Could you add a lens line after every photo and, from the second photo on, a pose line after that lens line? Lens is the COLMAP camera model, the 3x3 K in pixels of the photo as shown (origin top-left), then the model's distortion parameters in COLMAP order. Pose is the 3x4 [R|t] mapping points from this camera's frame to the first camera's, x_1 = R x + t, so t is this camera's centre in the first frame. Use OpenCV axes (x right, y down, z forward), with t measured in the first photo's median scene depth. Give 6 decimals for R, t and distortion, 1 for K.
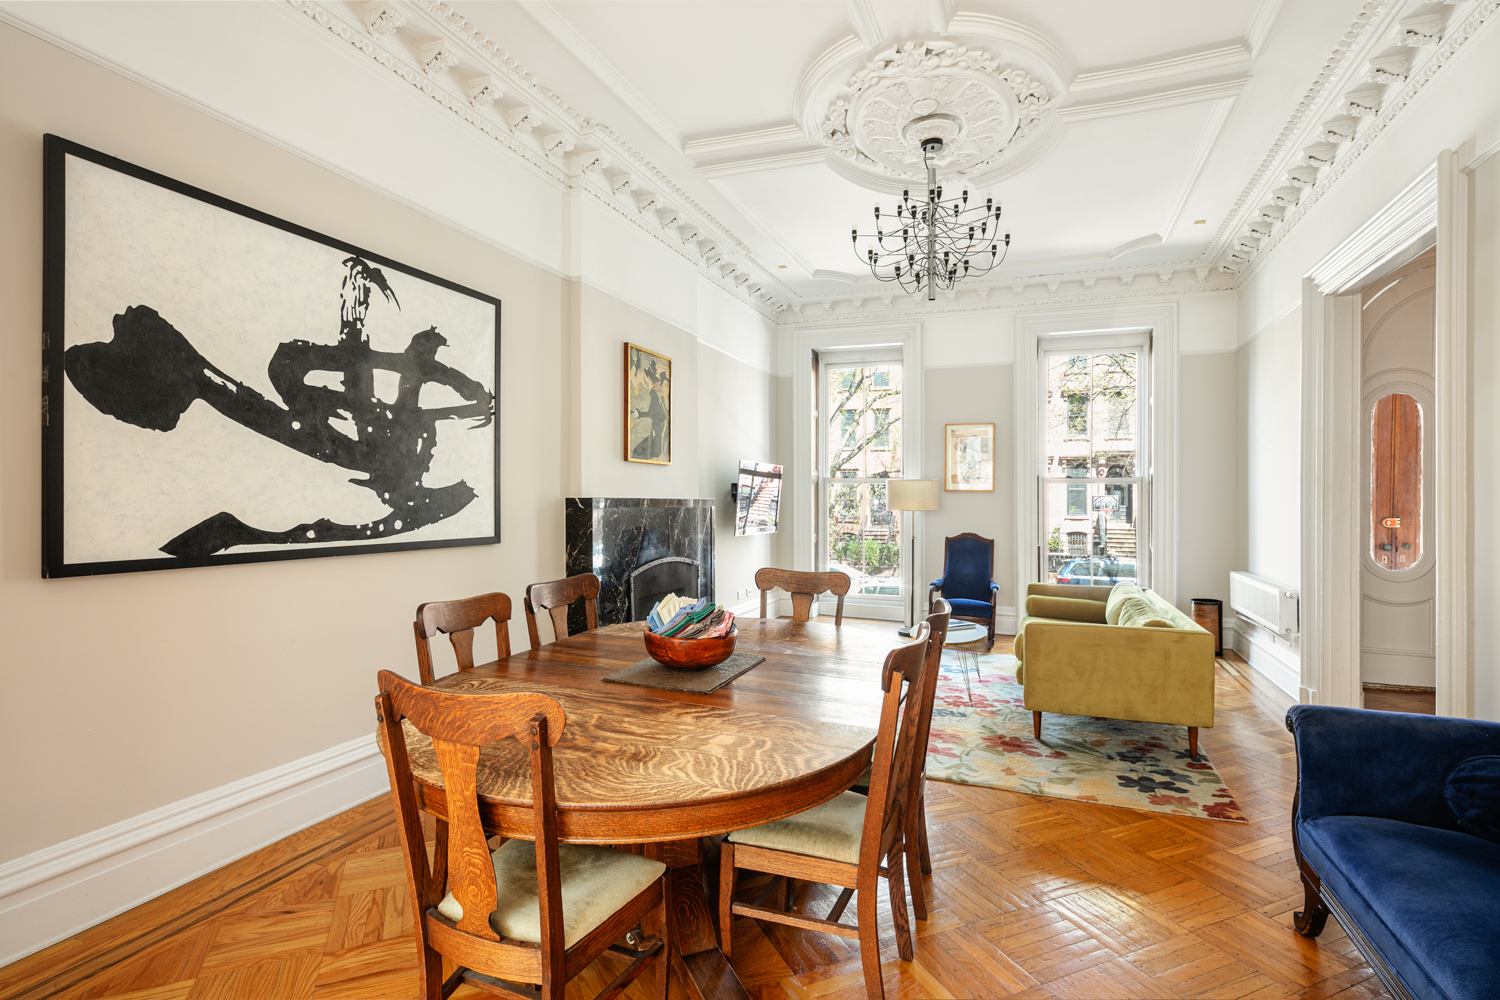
lens RADIAL K [[739.1, 0, 753.1], [0, 739.1, 498.9], [0, 0, 1]] dist [0.002147, -0.001121]
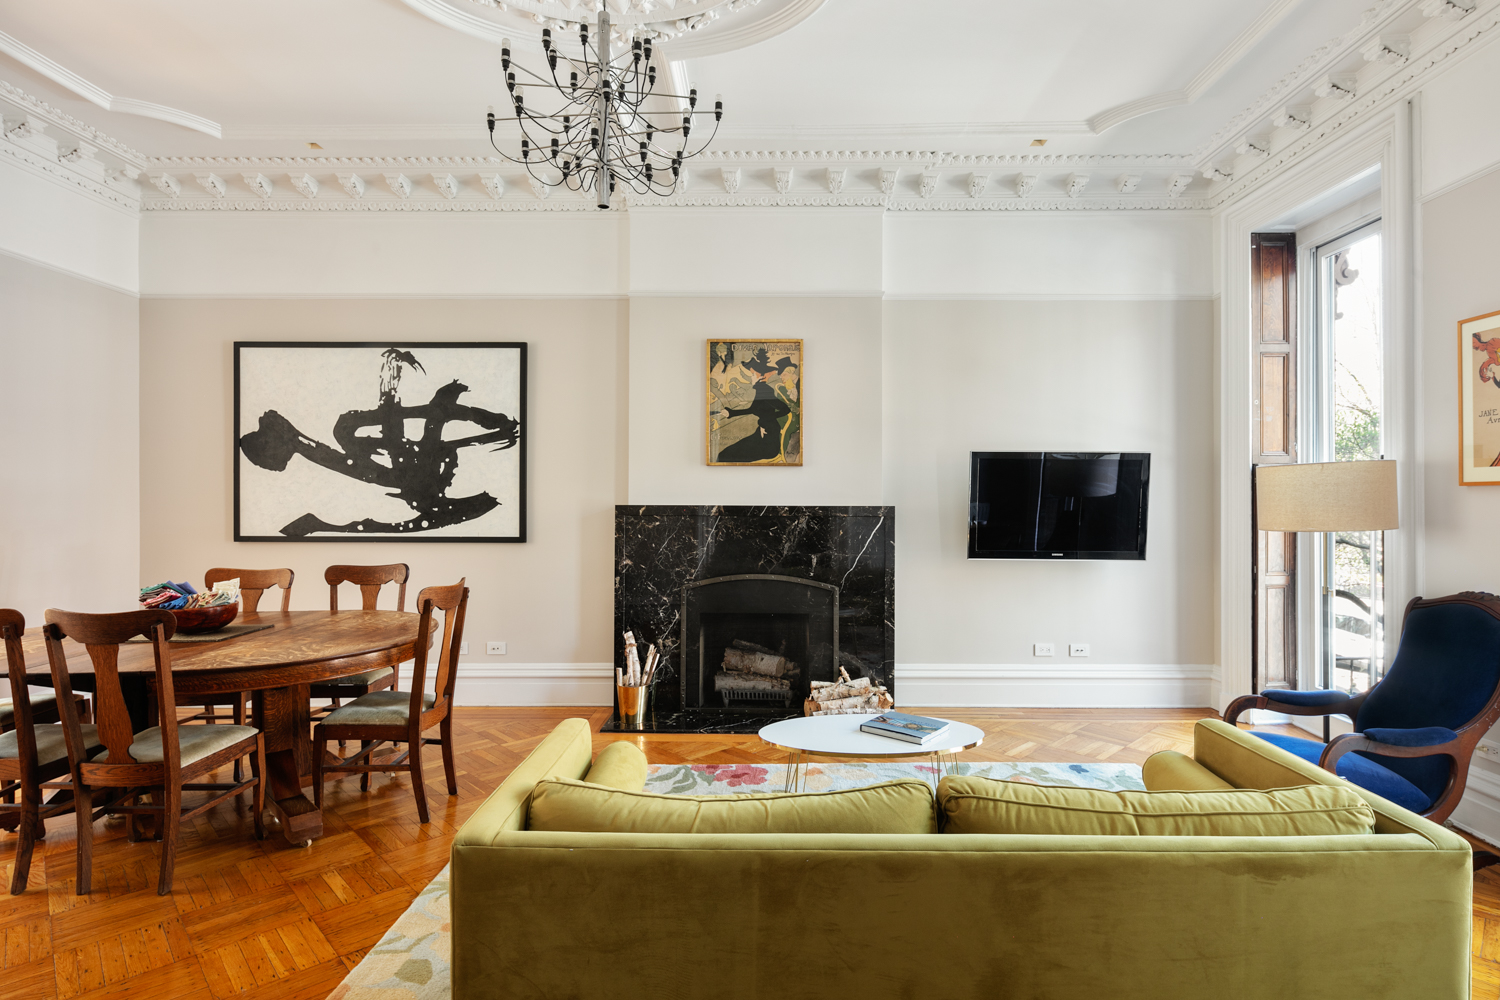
lens RADIAL K [[739.1, 0, 752.5], [0, 739.1, 503.0], [0, 0, 1]] dist [0.002147, -0.001121]
pose [[0.353949, -0.007251, -0.935237, 1.144769], [-0.001089, 0.999966, -0.008165, 0.005209], [0.935264, 0.003908, 0.353929, 1.141069]]
